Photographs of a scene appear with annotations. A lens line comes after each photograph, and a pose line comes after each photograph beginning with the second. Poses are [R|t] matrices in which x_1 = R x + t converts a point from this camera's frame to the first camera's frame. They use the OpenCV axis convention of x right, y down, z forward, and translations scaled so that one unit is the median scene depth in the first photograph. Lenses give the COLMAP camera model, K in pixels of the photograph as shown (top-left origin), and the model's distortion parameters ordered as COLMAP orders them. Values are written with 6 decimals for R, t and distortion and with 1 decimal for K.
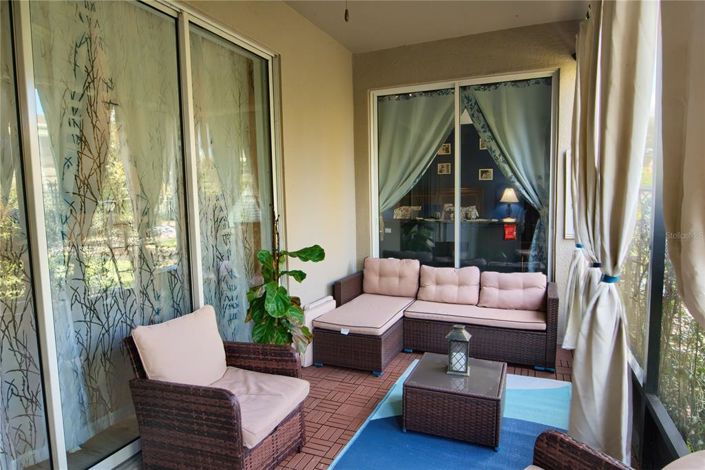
lens RADIAL K [[434.3, 0, 351.6], [0, 434.3, 238.6], [0, 0, 1]] dist [-0.015757, -0.001664]
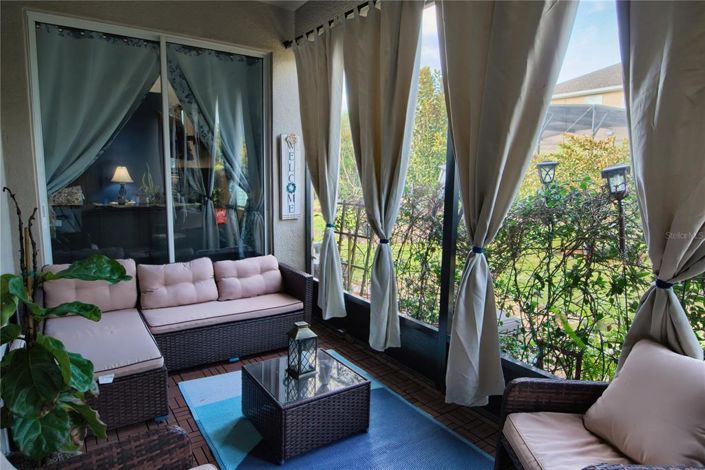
lens RADIAL K [[434.3, 0, 351.6], [0, 434.3, 238.6], [0, 0, 1]] dist [-0.015757, -0.001664]
pose [[0.543309, -0.094961, 0.834145, -0.289697], [0.055328, 0.995472, 0.077290, -0.025652], [-0.837707, 0.004160, 0.546104, 0.276674]]
